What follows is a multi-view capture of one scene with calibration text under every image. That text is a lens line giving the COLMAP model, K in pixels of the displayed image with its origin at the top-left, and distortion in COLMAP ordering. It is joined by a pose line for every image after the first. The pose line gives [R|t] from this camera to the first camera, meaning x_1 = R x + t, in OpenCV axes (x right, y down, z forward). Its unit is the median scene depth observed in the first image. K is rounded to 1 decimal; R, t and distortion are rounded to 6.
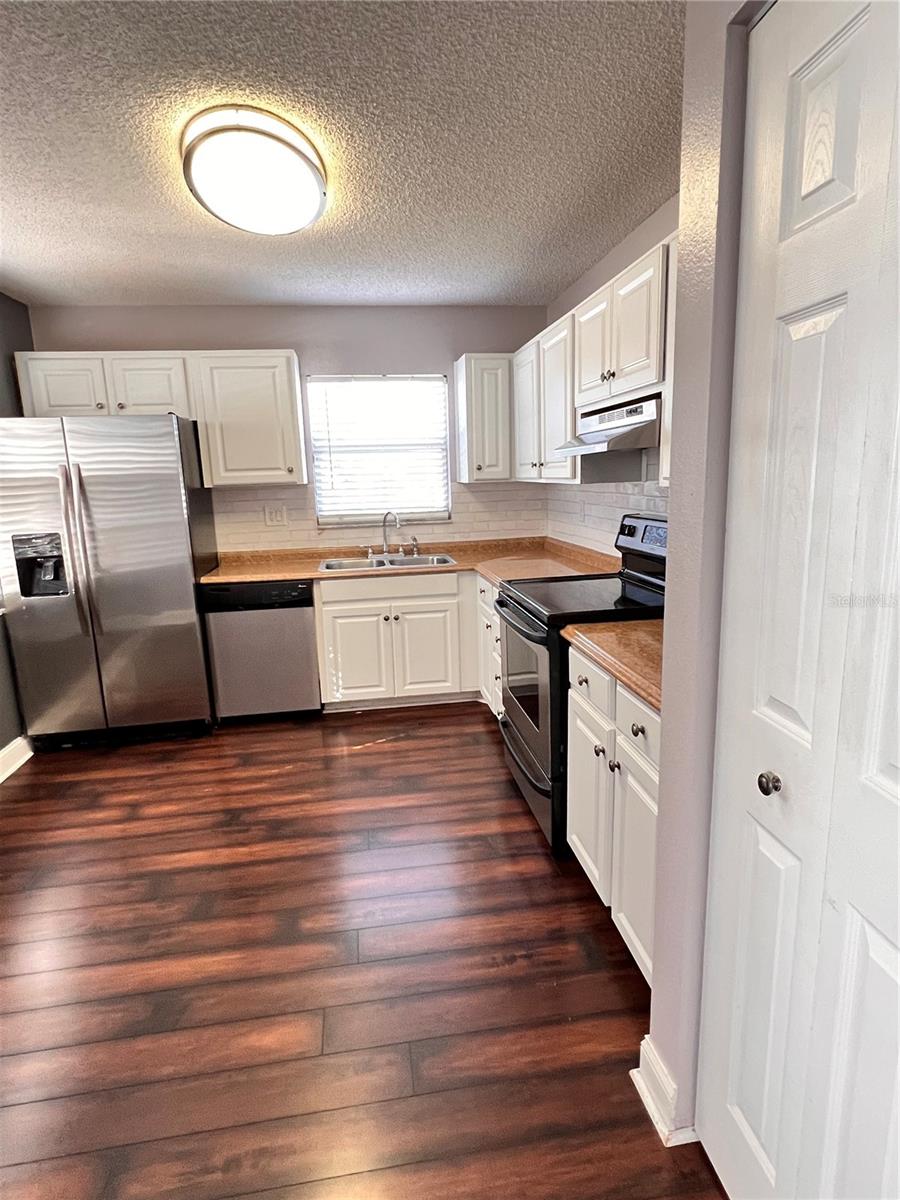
lens RADIAL K [[635.1, 0, 451.7], [0, 635.1, 600.0], [0, 0, 1]] dist [-0.005838, -0.003344]
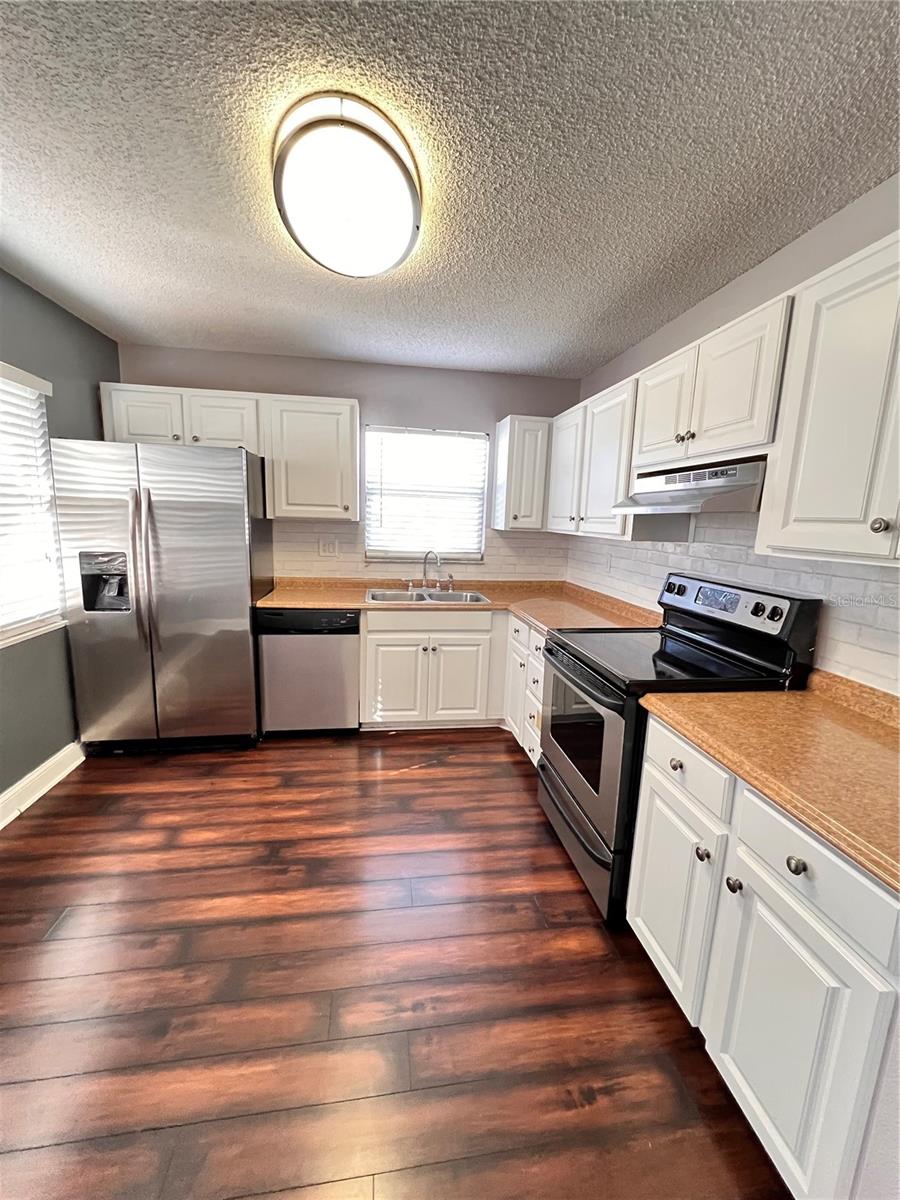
lens RADIAL K [[484.3, 0, 452.1], [0, 484.3, 601.2], [0, 0, 1]] dist [-0.003239, -0.000303]
pose [[0.997713, 0.066613, 0.011435, -0.085538], [-0.066306, 0.997476, -0.025401, -0.041848], [-0.013098, 0.024585, 0.999612, 0.199075]]
